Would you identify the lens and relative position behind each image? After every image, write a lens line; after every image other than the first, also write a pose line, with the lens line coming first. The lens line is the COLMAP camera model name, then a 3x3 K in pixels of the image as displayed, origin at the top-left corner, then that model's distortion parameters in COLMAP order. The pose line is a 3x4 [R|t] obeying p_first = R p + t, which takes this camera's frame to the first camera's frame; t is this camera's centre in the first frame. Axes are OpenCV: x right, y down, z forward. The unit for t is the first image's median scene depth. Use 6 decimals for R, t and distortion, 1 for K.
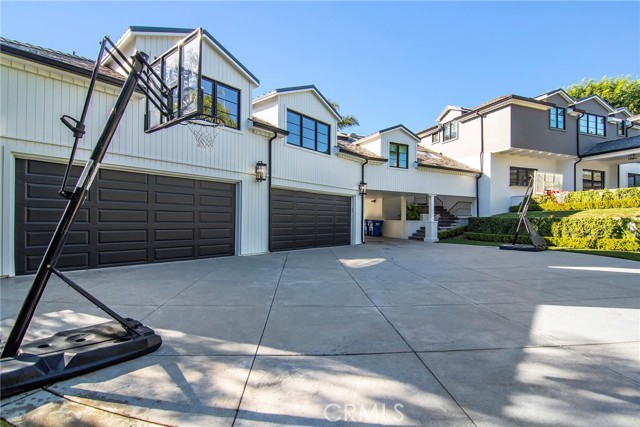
lens RADIAL K [[307.4, 0, 321.4], [0, 307.4, 217.9], [0, 0, 1]] dist [-0.016486, -0.001413]
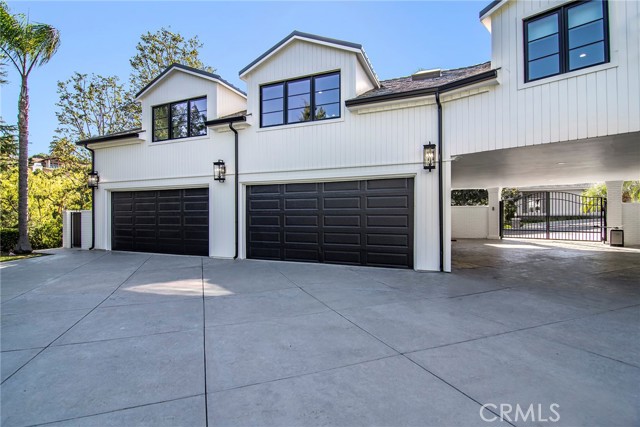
lens RADIAL K [[307.4, 0, 321.4], [0, 307.4, 217.9], [0, 0, 1]] dist [-0.016486, -0.001413]
pose [[0.291706, -0.018516, -0.956329, 0.671024], [0.004025, 0.999828, -0.018131, 0.010514], [0.956500, 0.001440, 0.291730, 0.866605]]
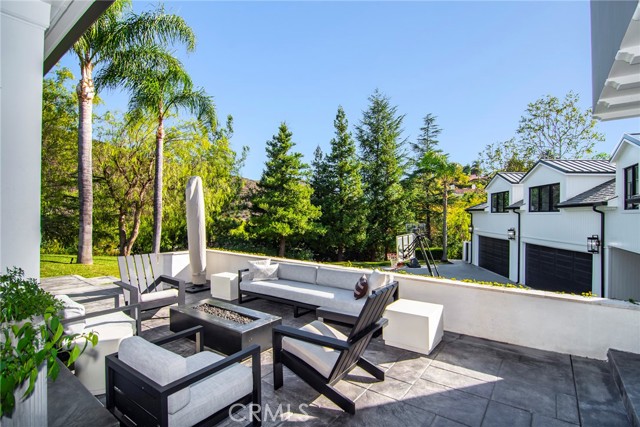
lens RADIAL K [[307.4, 0, 321.4], [0, 307.4, 217.9], [0, 0, 1]] dist [-0.016486, -0.001413]
pose [[-0.843289, -0.002486, -0.537455, 1.379471], [-0.002560, 0.999997, -0.000609, -0.202629], [0.537454, 0.000862, -0.843292, 1.586363]]
